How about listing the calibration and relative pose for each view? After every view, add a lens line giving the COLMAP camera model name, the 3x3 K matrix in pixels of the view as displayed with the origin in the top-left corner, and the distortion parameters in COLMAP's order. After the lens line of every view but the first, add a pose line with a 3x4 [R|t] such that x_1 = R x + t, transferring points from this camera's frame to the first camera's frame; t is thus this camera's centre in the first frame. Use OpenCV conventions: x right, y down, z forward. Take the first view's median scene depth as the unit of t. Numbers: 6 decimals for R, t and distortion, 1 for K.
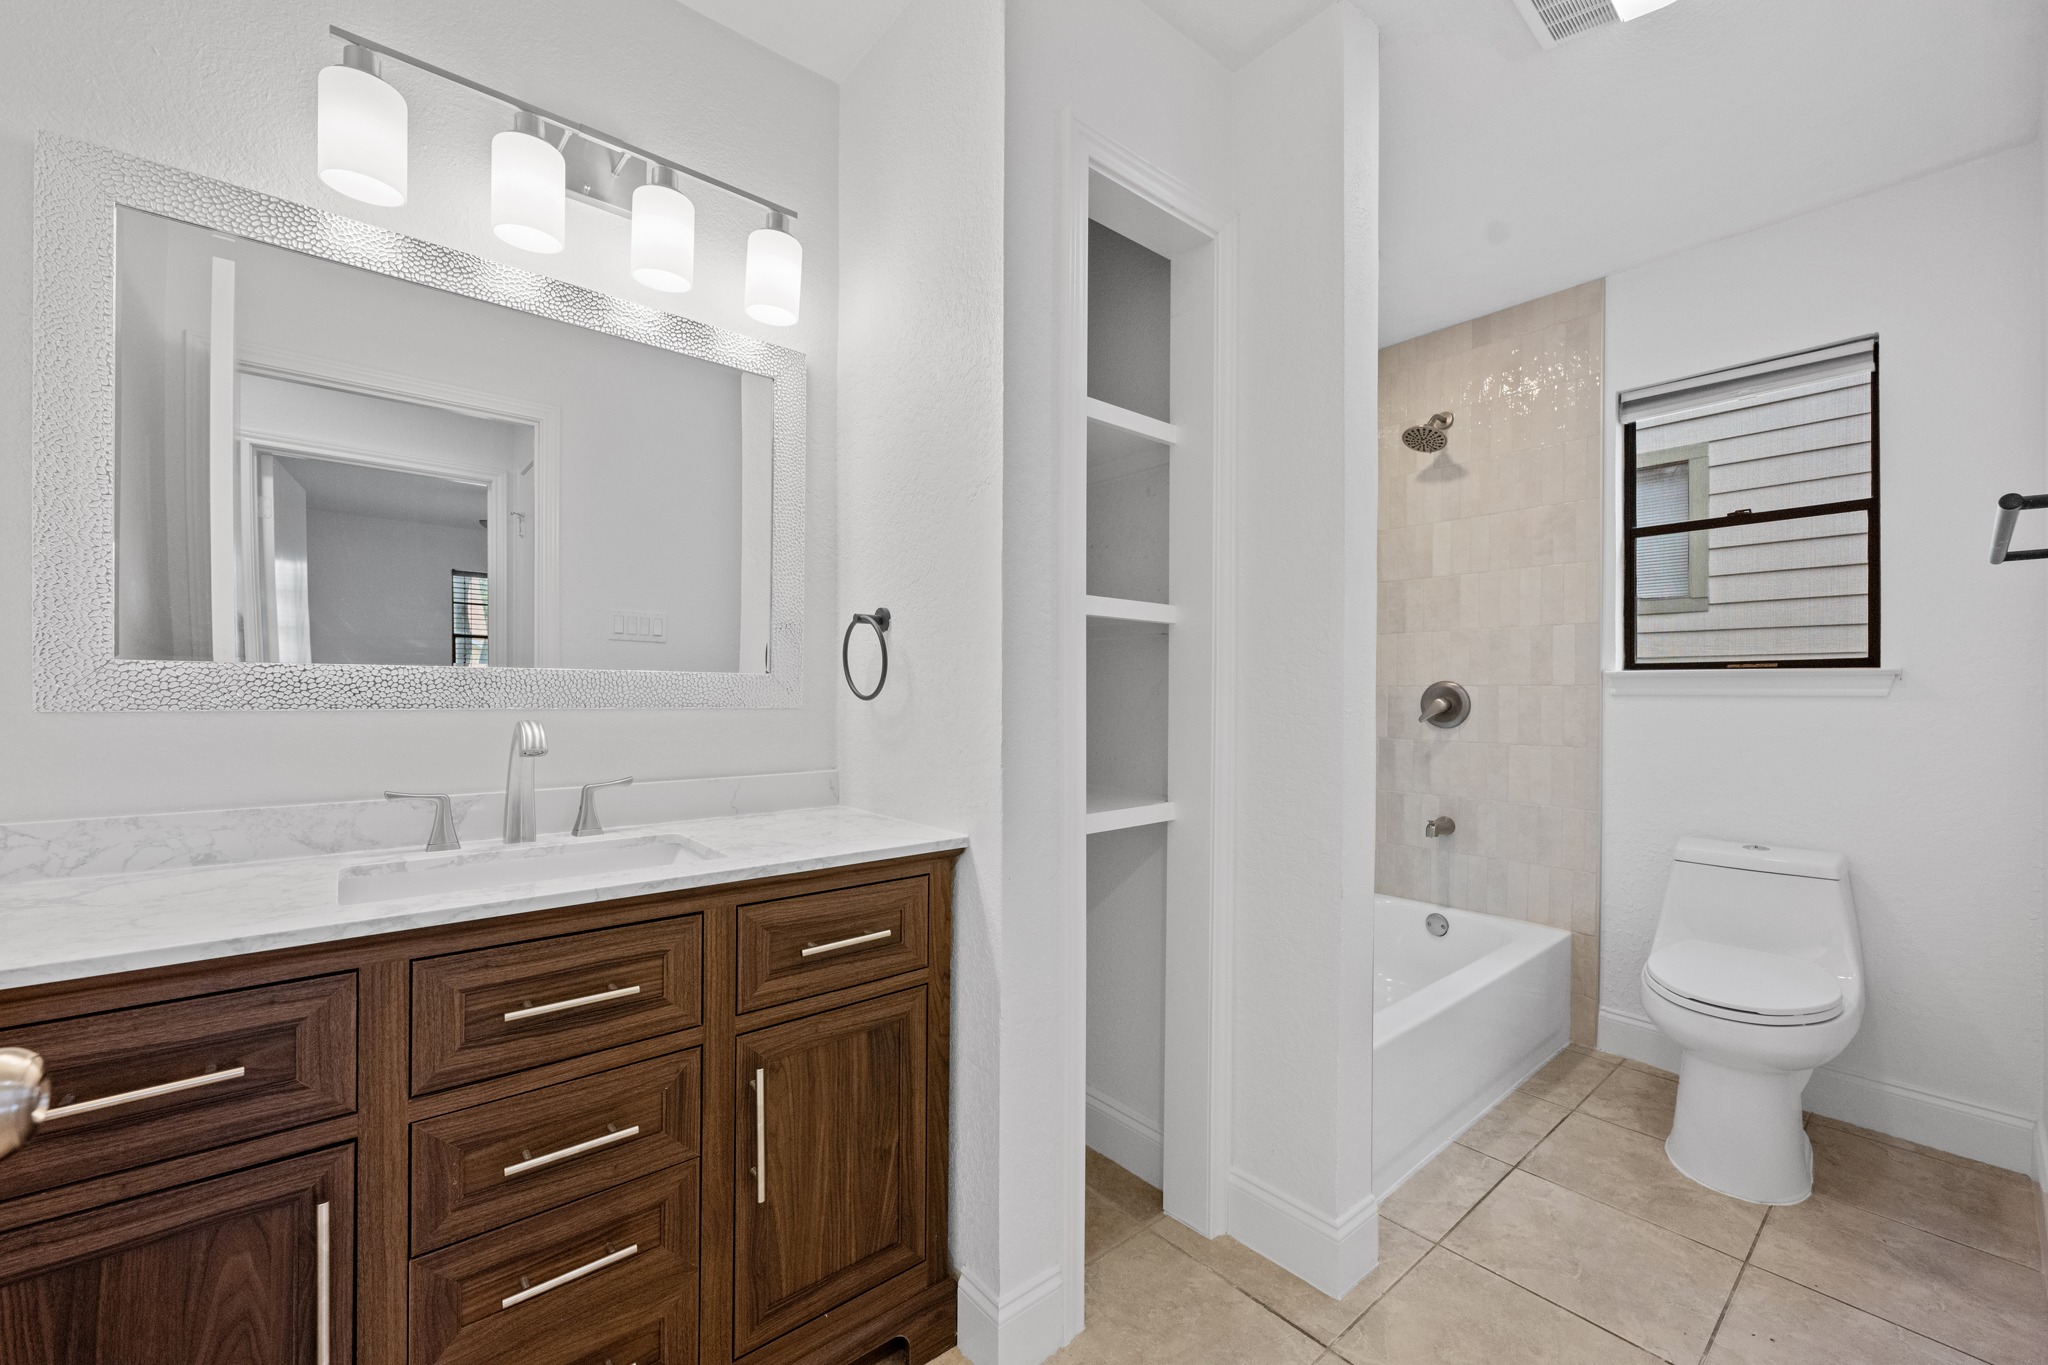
lens RADIAL K [[808.4, 0, 1029.6], [0, 808.4, 704.5], [0, 0, 1]] dist [-0.006996, 0.000172]
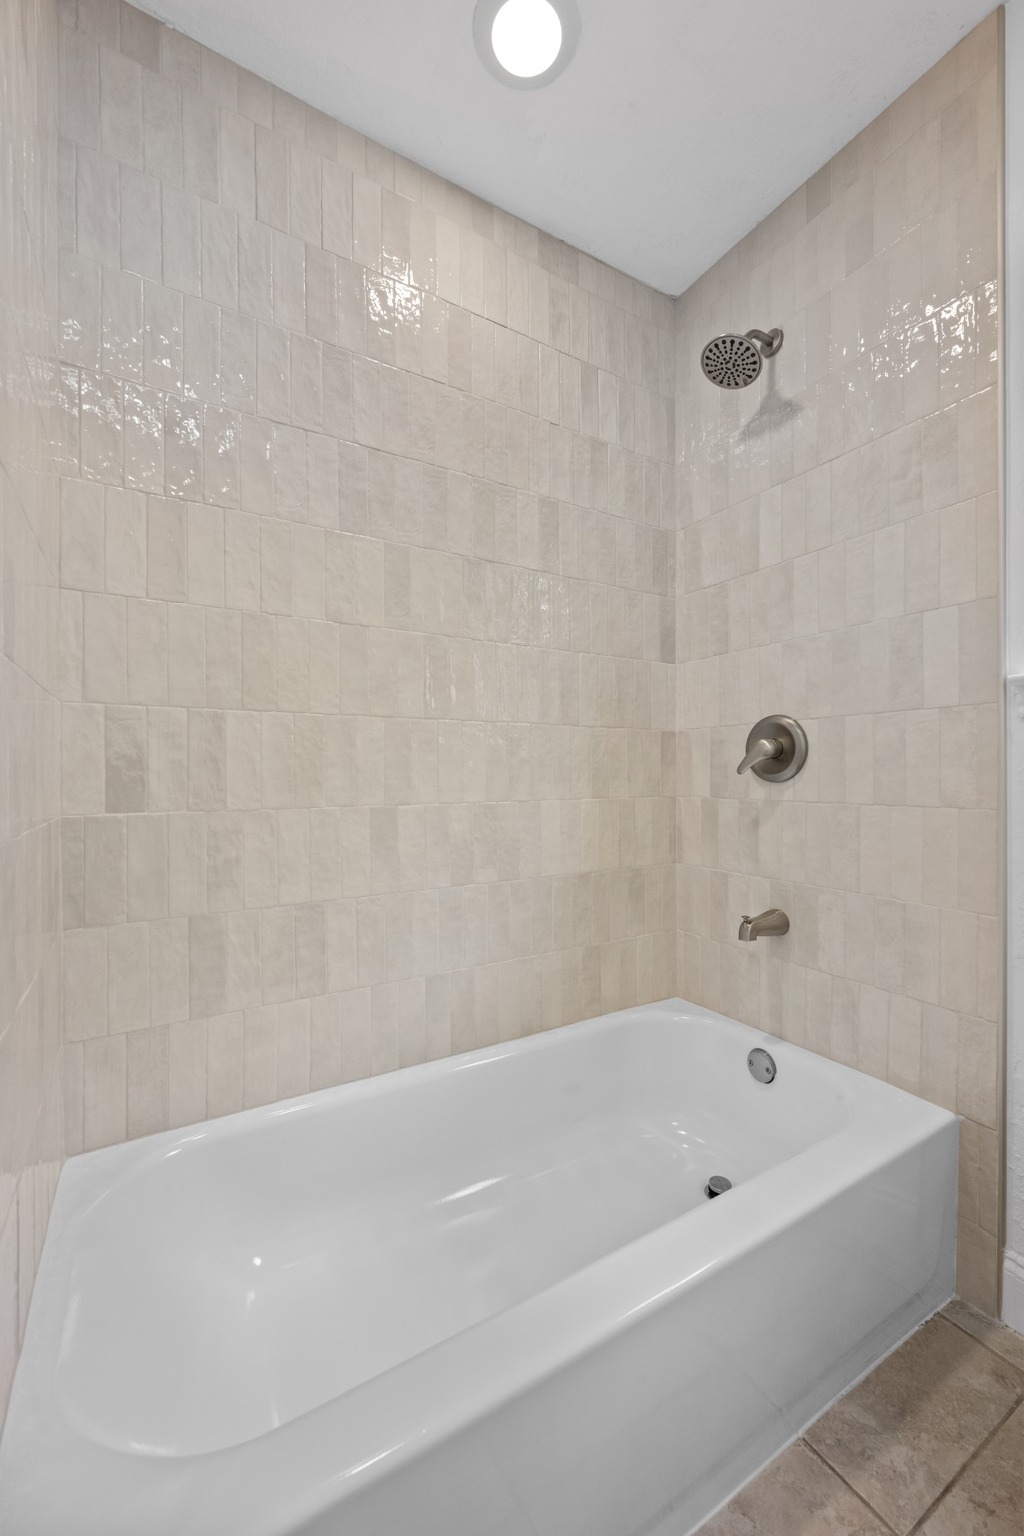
lens RADIAL K [[606.3, 0, 507.7], [0, 606.3, 780.4], [0, 0, 1]] dist [-0.006996, 0.000172]
pose [[0.985909, -0.006986, -0.167137, 0.378392], [0.006987, 0.999975, -0.000585, 0.026755], [0.167137, -0.000591, 0.985933, 0.450786]]
